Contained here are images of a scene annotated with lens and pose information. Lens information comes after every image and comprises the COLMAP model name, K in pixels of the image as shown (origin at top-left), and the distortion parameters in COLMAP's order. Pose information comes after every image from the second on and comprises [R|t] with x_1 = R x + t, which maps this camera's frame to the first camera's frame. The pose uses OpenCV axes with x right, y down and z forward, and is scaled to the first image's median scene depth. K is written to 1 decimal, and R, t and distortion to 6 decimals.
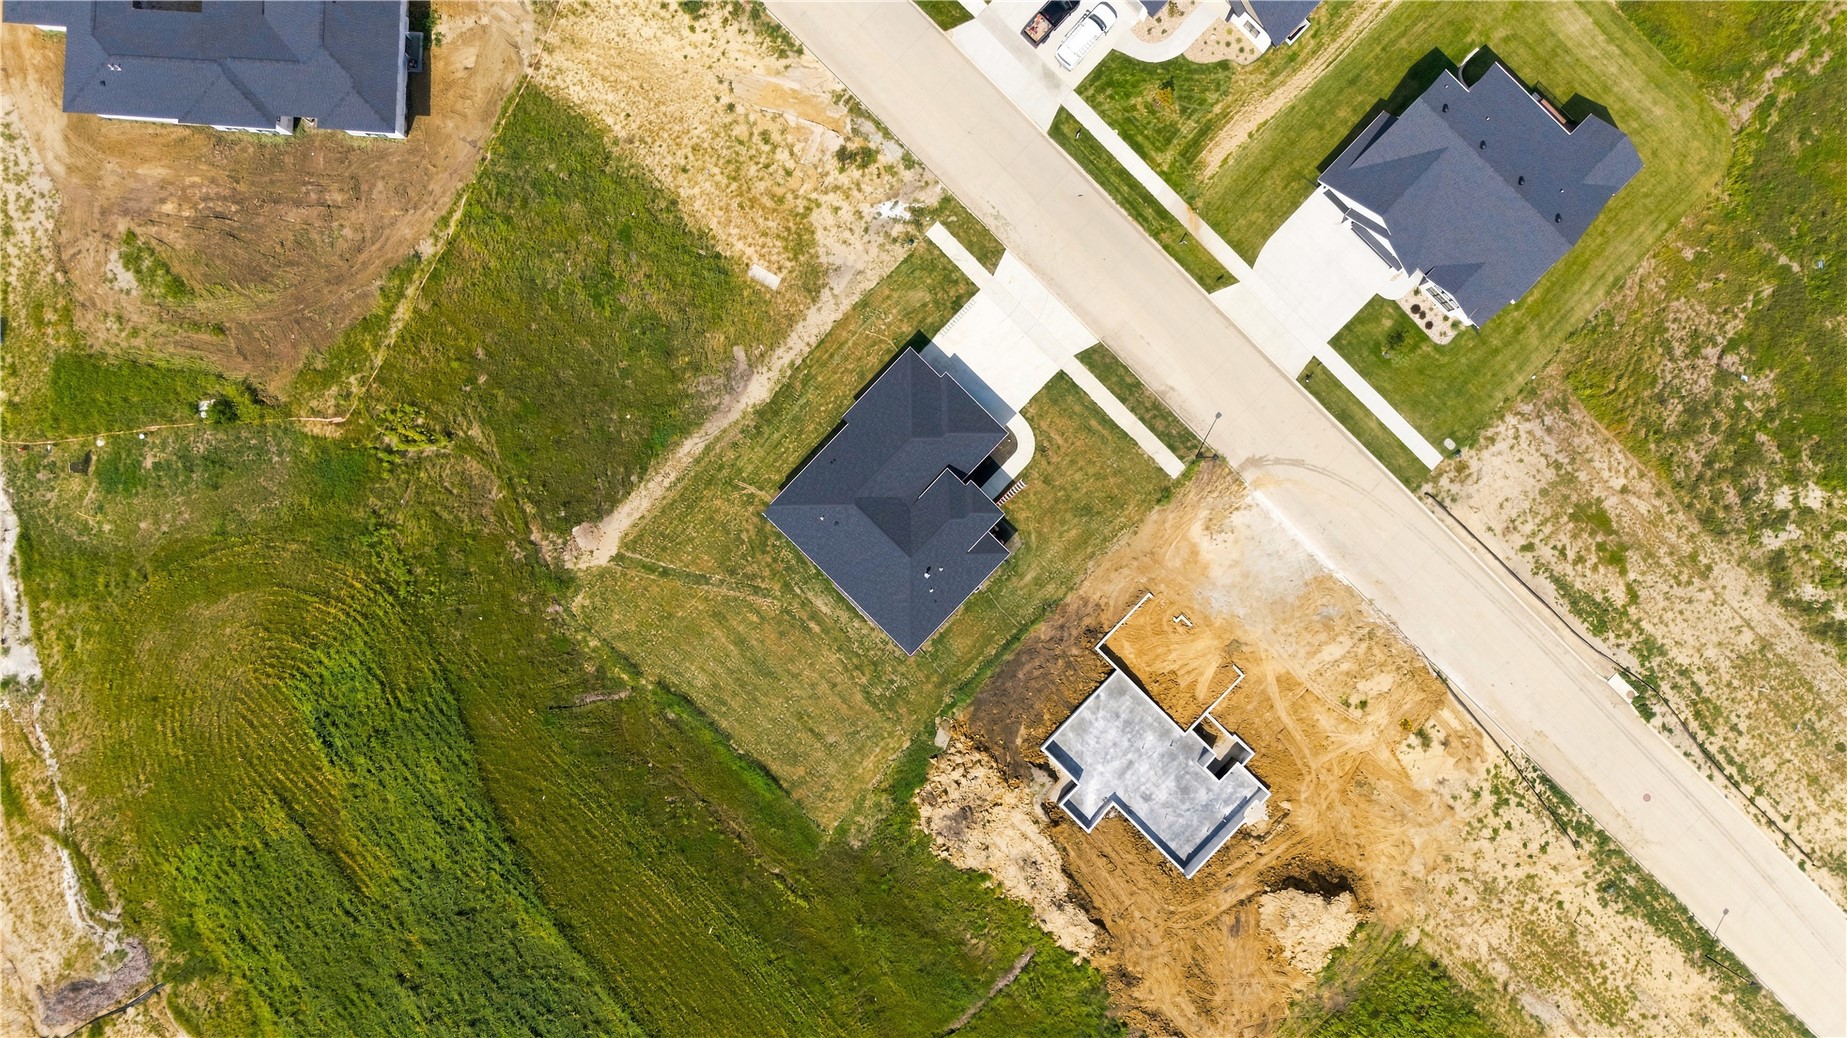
lens RADIAL K [[1352.6, 0, 923.5], [0, 1352.6, 519.0], [0, 0, 1]] dist [0.070622, -0.075579]
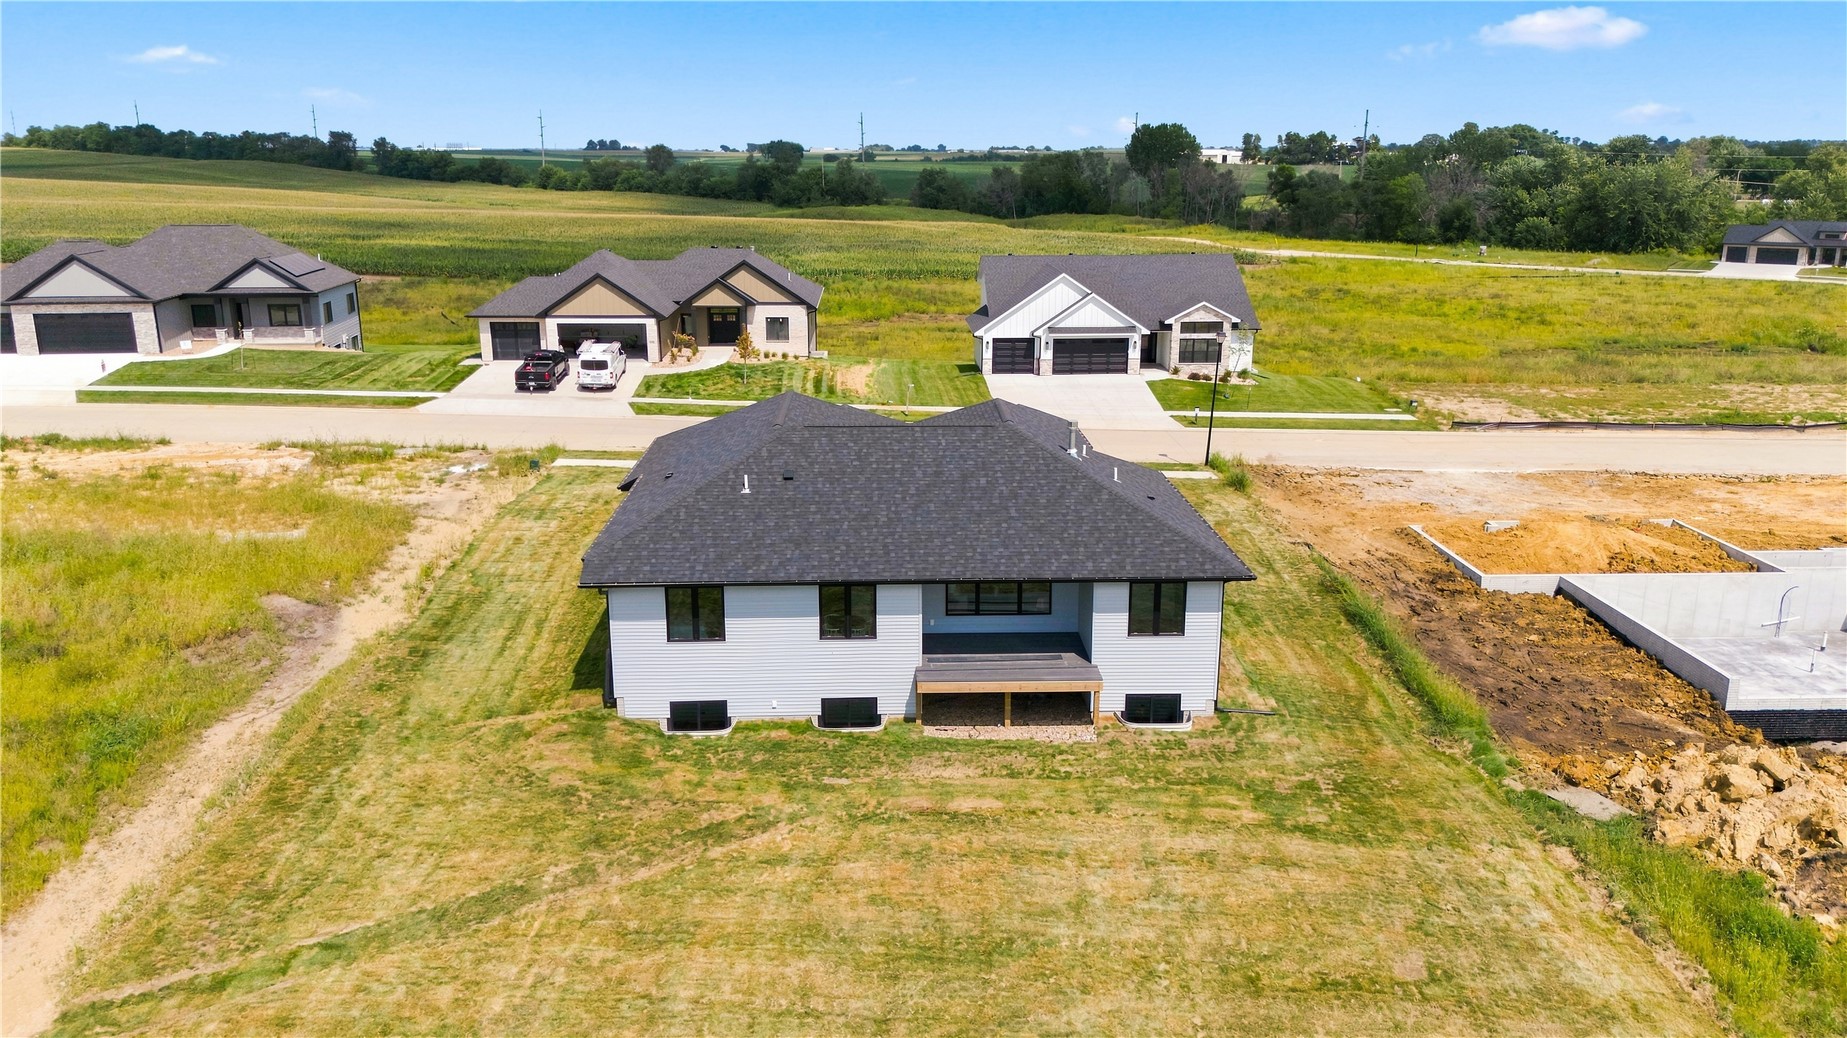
lens RADIAL K [[1352.6, 0, 923.5], [0, 1352.6, 519.0], [0, 0, 1]] dist [0.070622, -0.075579]
pose [[0.688776, -0.205827, 0.695143, -0.264680], [0.724429, 0.158213, -0.670948, 0.244902], [0.028119, 0.965714, 0.258080, 0.879988]]
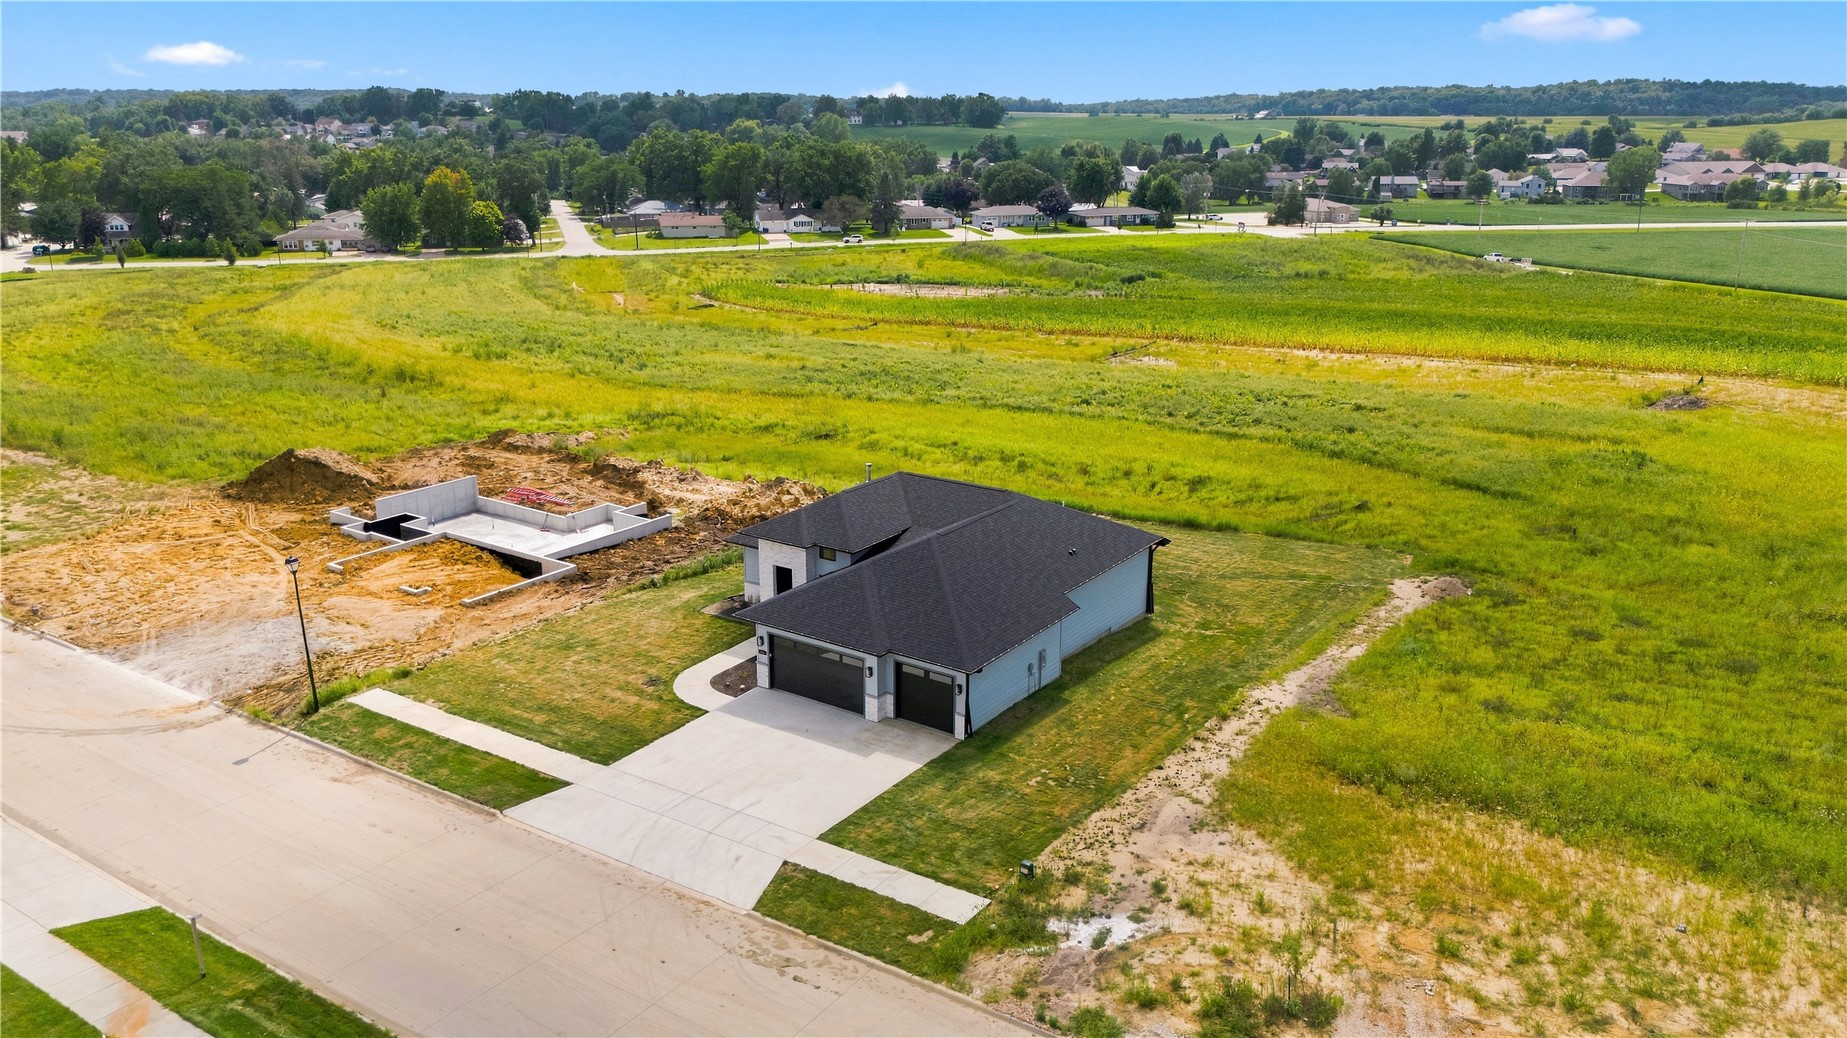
lens RADIAL K [[1352.6, 0, 923.5], [0, 1352.6, 519.0], [0, 0, 1]] dist [0.070622, -0.075579]
pose [[-0.986939, 0.026155, -0.158956, 0.070114], [-0.159244, -0.307489, 0.938132, -0.497366], [-0.024340, 0.951192, 0.307638, 0.793394]]
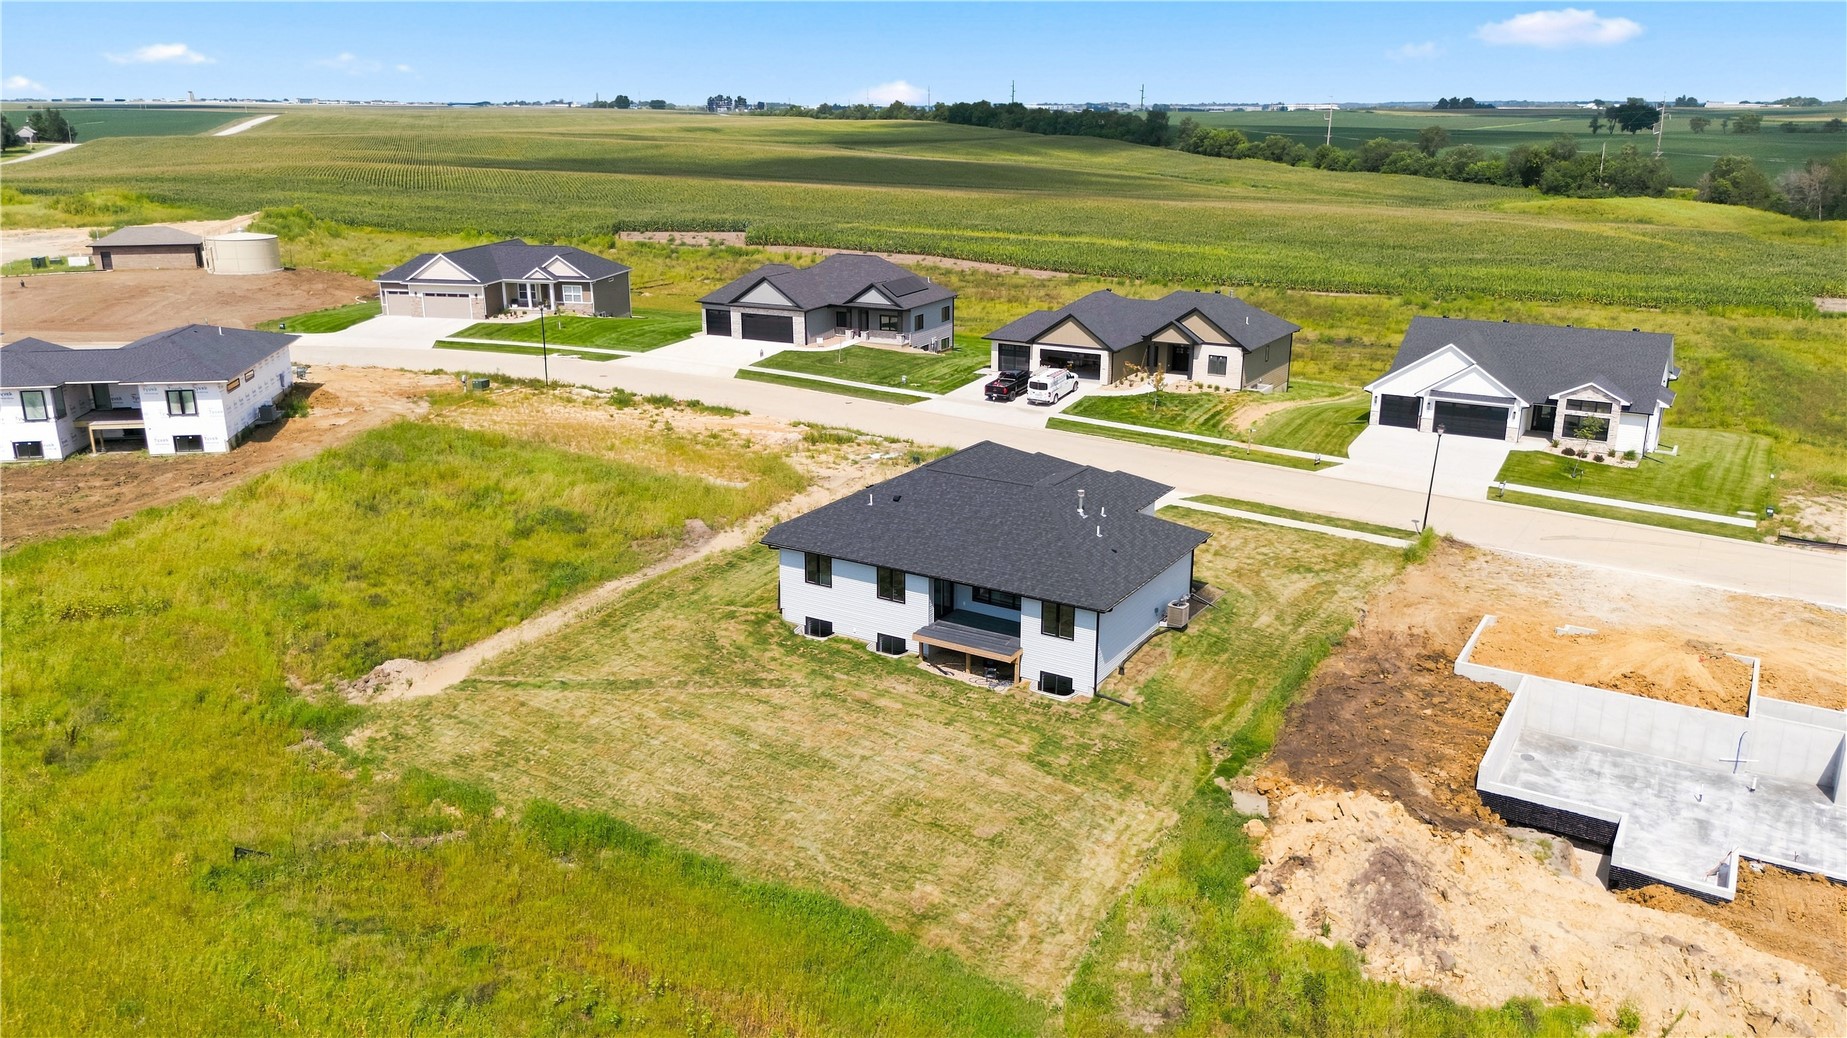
lens RADIAL K [[1352.6, 0, 923.5], [0, 1352.6, 519.0], [0, 0, 1]] dist [0.070622, -0.075579]
pose [[0.975680, -0.081189, 0.203612, -0.159762], [0.217983, 0.261562, -0.940249, 0.509151], [0.023081, 0.961766, 0.272899, 0.814805]]
